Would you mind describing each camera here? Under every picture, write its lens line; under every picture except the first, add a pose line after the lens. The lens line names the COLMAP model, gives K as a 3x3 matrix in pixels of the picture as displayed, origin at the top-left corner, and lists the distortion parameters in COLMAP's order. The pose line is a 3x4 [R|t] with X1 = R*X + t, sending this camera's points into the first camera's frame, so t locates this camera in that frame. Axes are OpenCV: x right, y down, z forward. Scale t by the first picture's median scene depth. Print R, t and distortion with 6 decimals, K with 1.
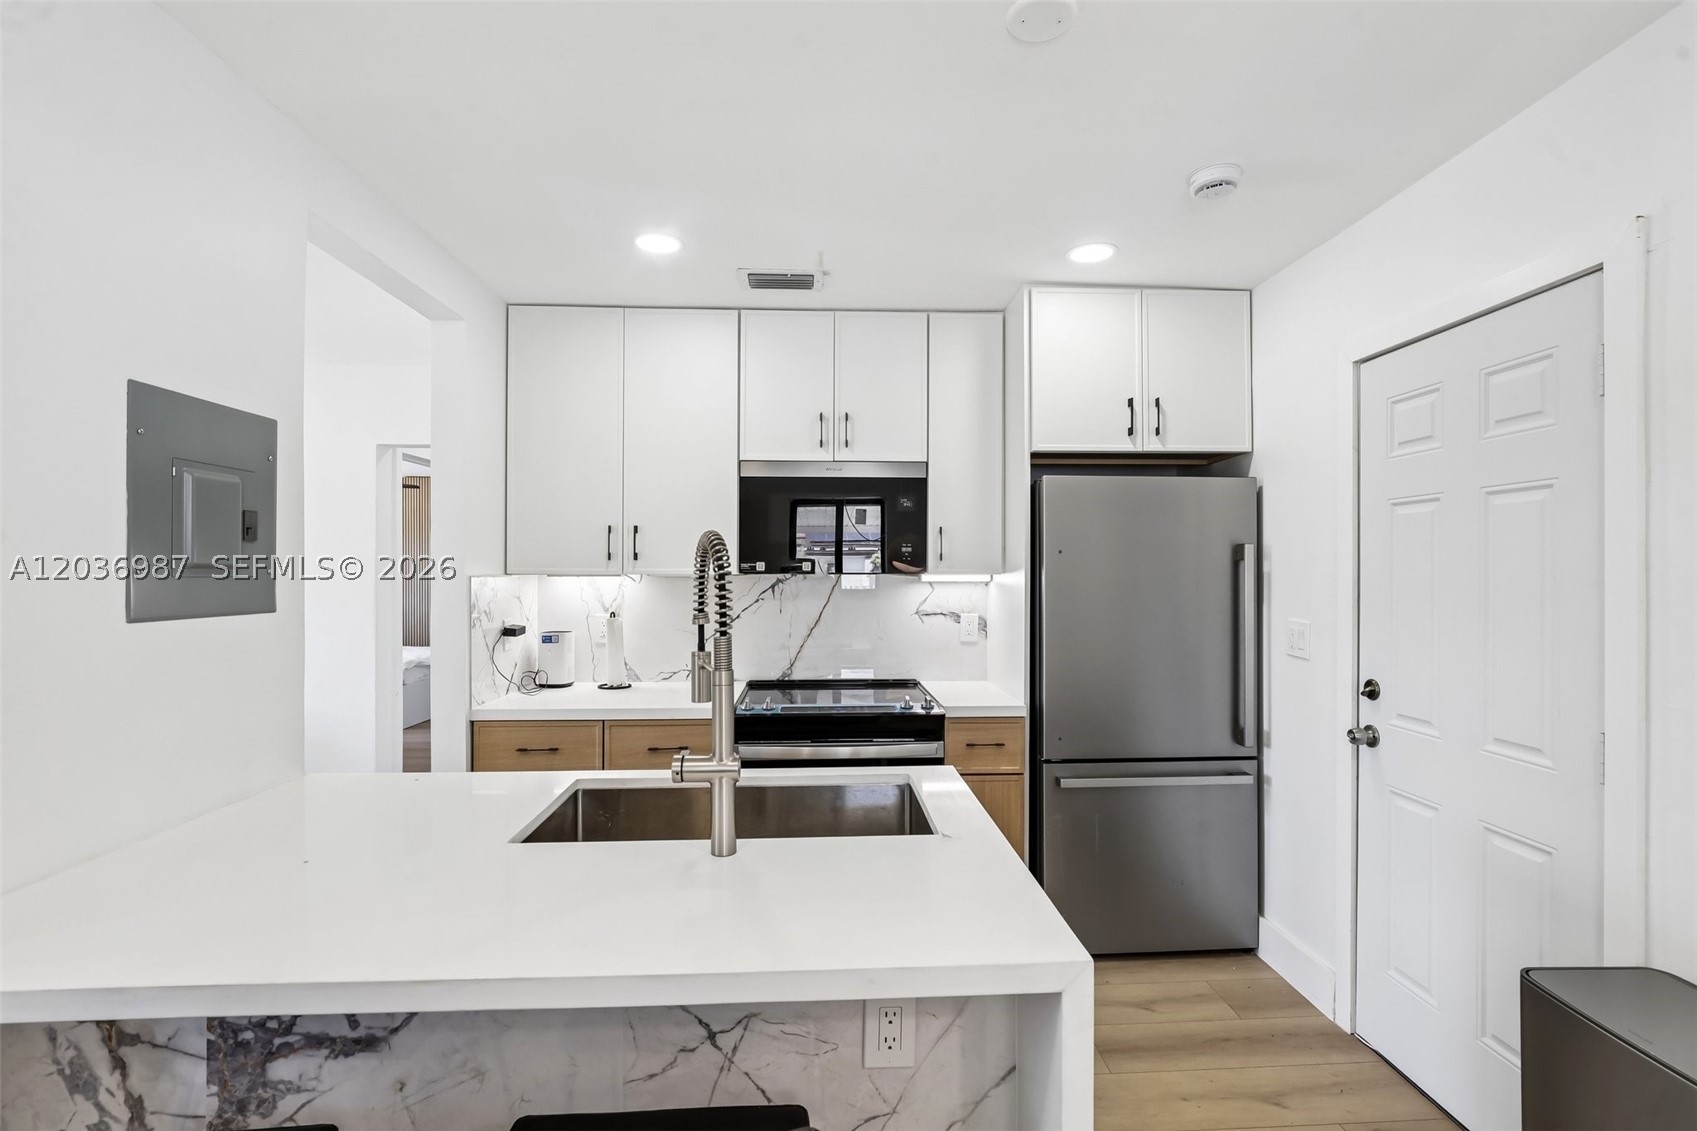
lens RADIAL K [[777.3, 0, 854.0], [0, 777.3, 571.6], [0, 0, 1]] dist [-0.016458, 0.000296]
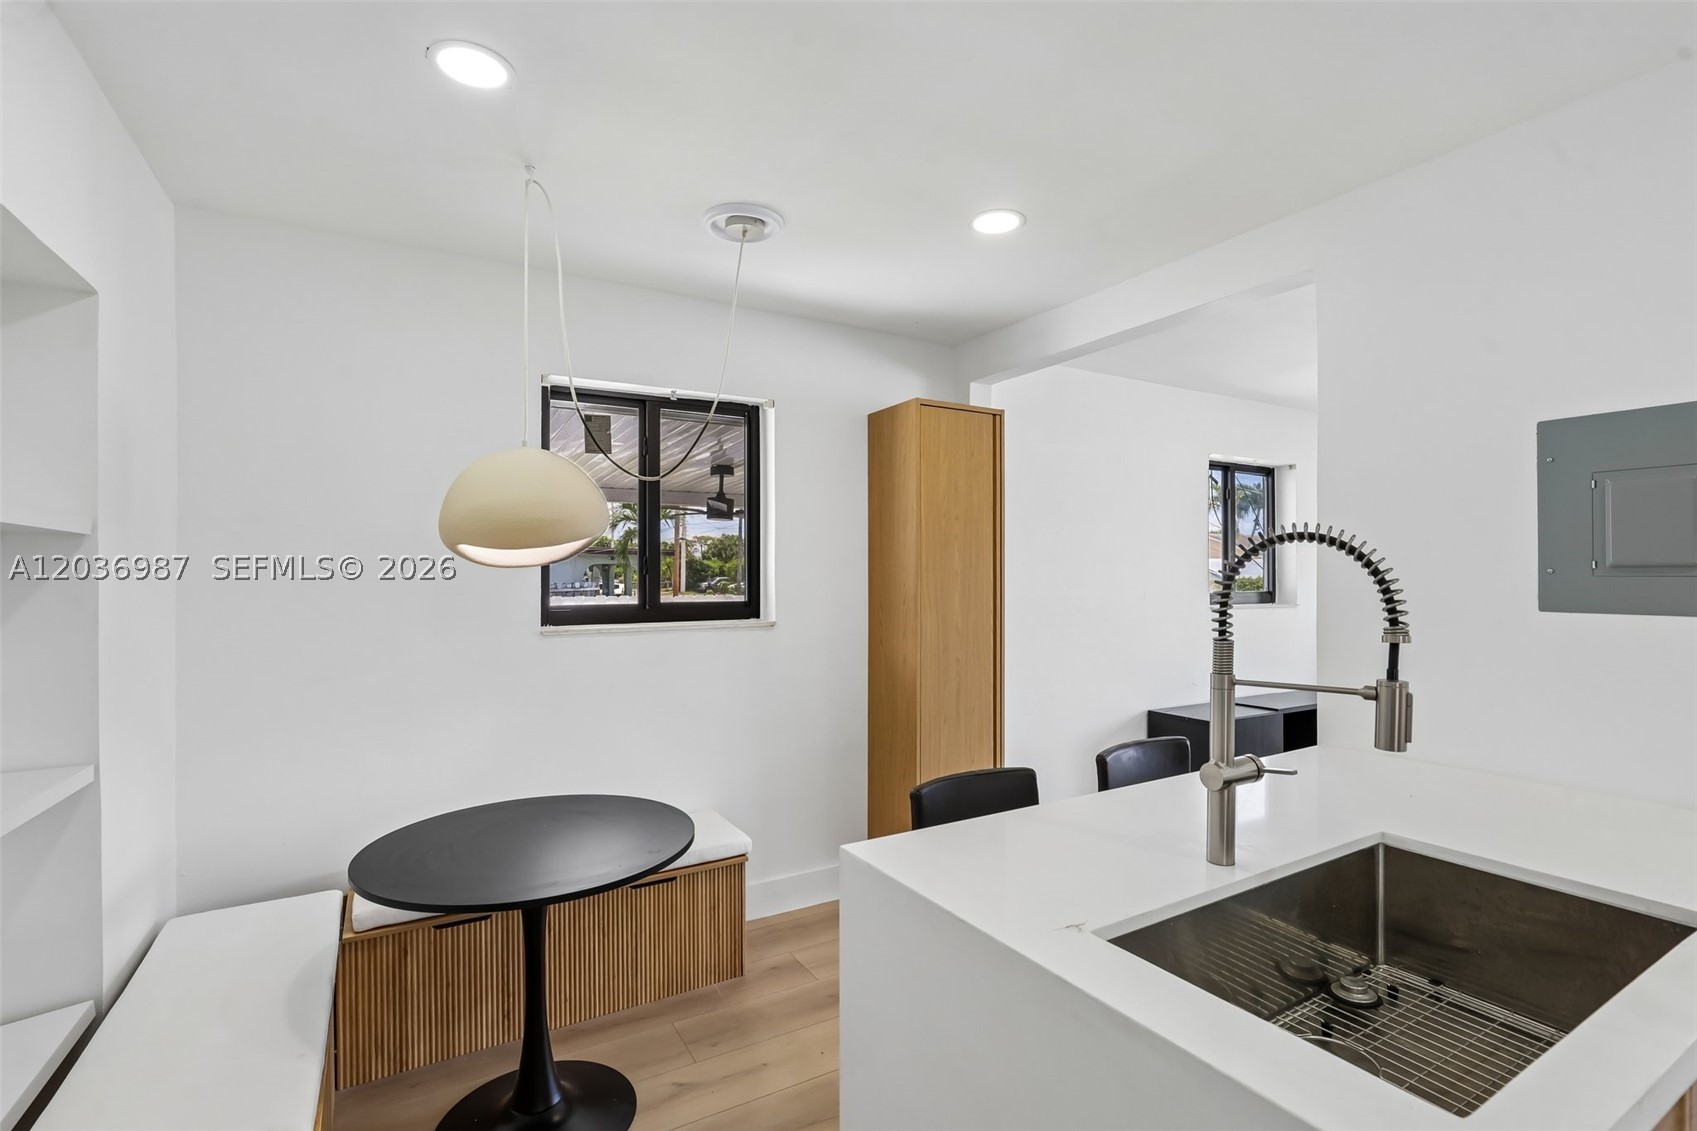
lens RADIAL K [[777.3, 0, 854.0], [0, 777.3, 571.6], [0, 0, 1]] dist [-0.016458, 0.000296]
pose [[-0.884077, -0.001413, -0.467339, 0.297255], [0.001206, 0.999985, -0.005305, 0.002522], [0.467339, -0.005253, -0.884063, 0.712232]]
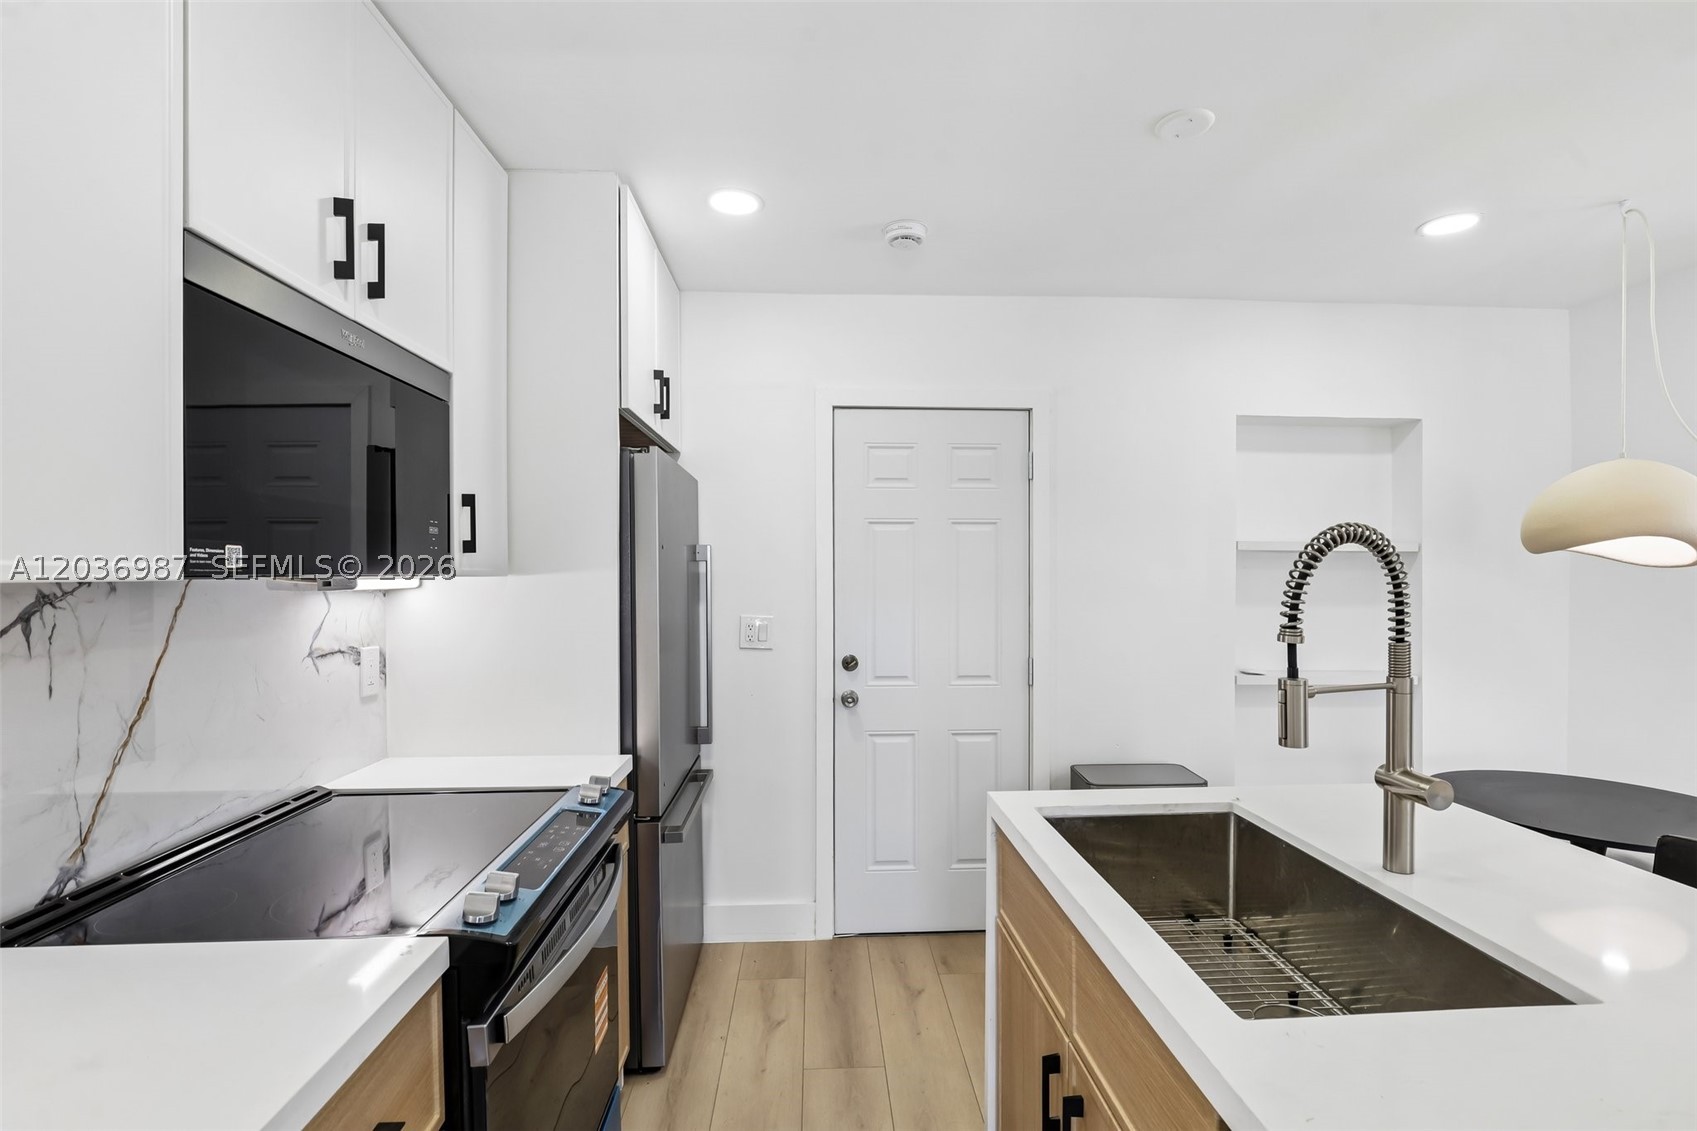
lens RADIAL K [[791.5, 0, 868.4], [0, 791.5, 581.0], [0, 0, 1]] dist [-0.017398, 0.000528]
pose [[-0.025997, -0.010426, 0.999608, -0.480044], [-0.001032, 0.999945, 0.010402, 0.000218], [-0.999661, -0.000761, -0.026006, 0.724855]]
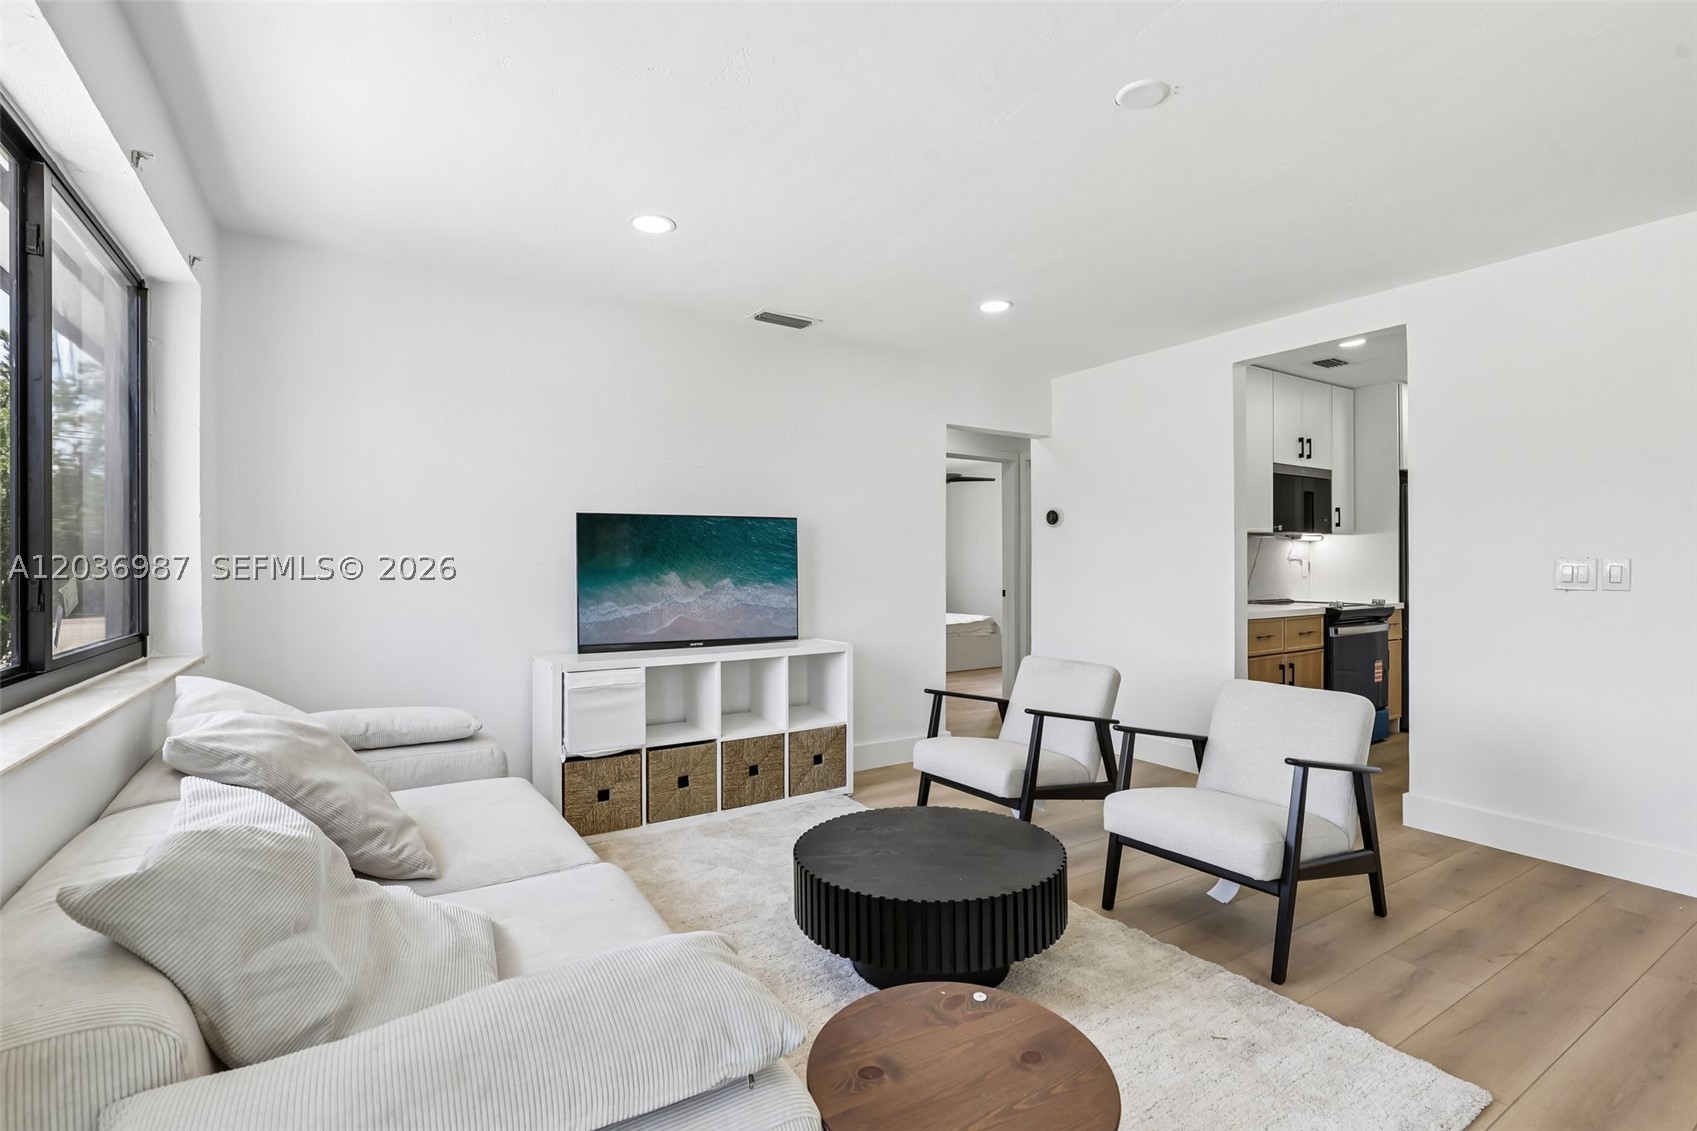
lens RADIAL K [[777.3, 0, 854.0], [0, 777.3, 571.6], [0, 0, 1]] dist [-0.016458, 0.000296]
pose [[0.865954, -0.009671, 0.500031, -1.725457], [0.005102, 0.999932, 0.010503, 0.063819], [-0.500098, -0.006544, 0.865944, 0.031863]]
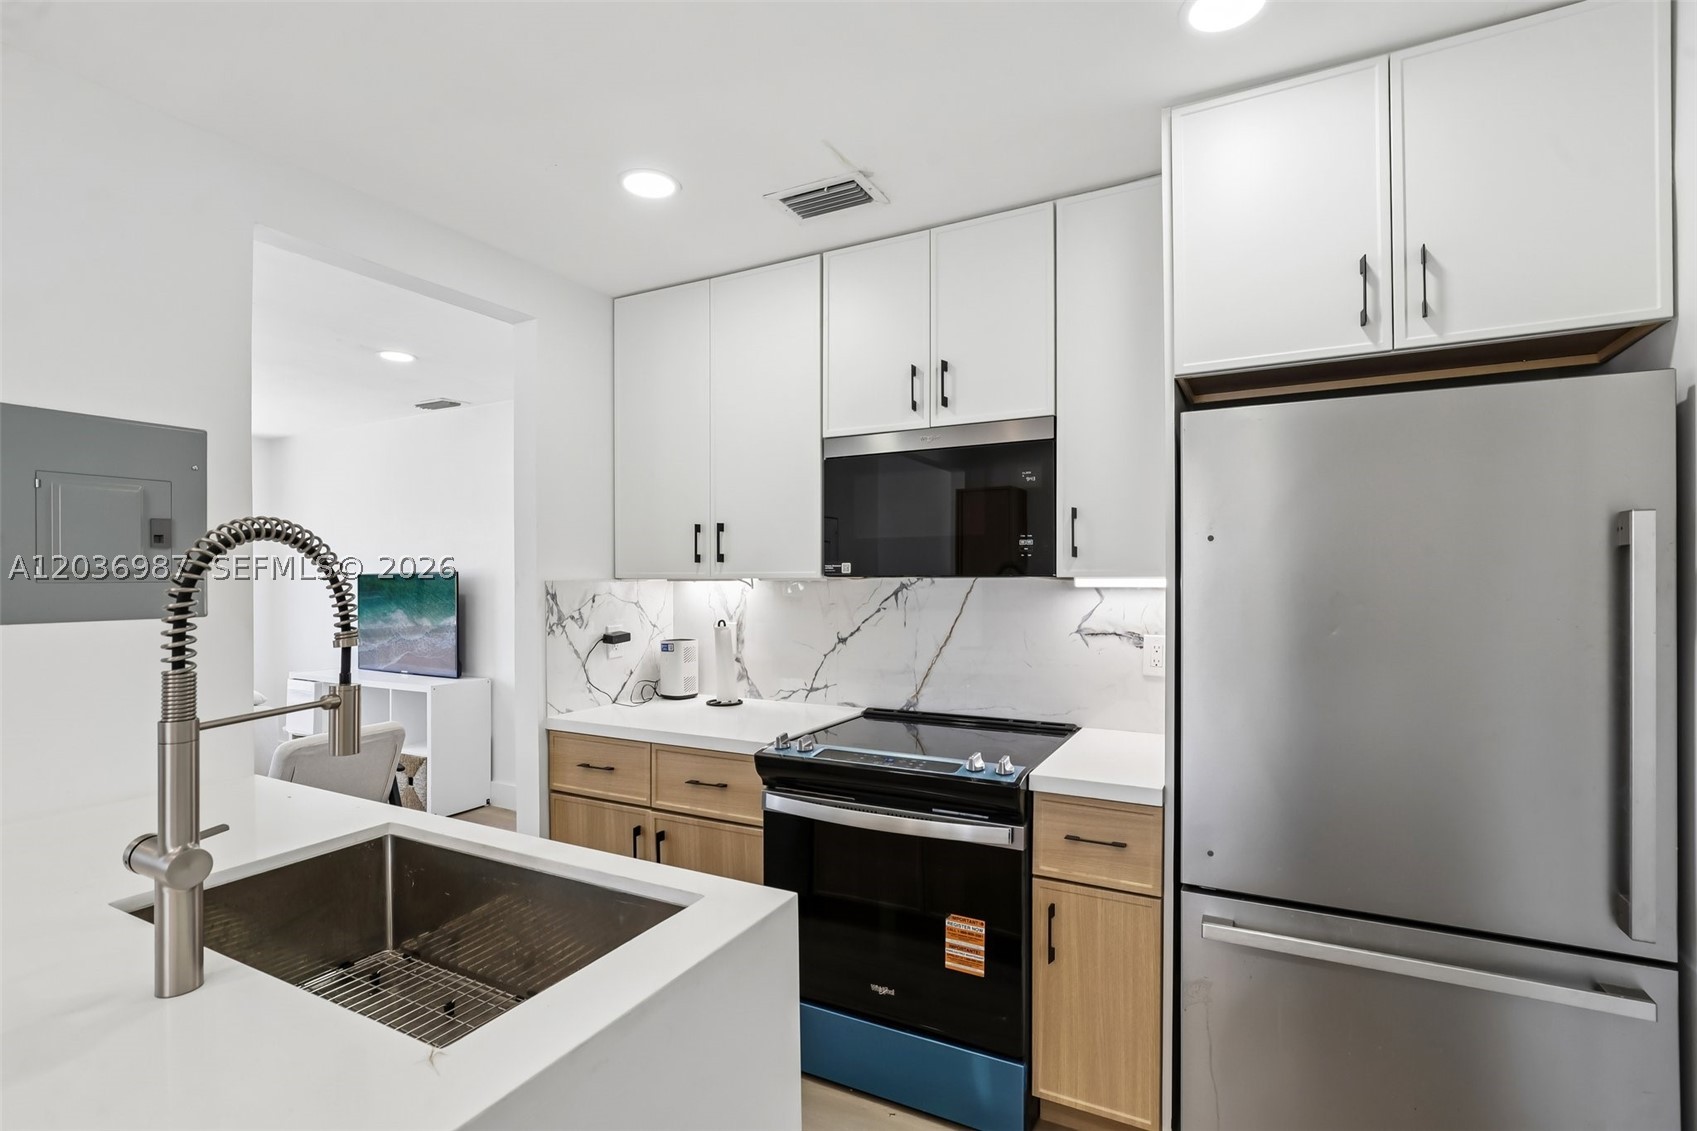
lens RADIAL K [[783.8, 0, 852.7], [0, 783.8, 576.1], [0, 0, 1]] dist [-0.013331, 0.000610]
pose [[0.859678, -0.004116, -0.510820, 0.298632], [0.004933, 0.999988, 0.000244, 0.001545], [0.510812, -0.002730, 0.859688, 0.309087]]
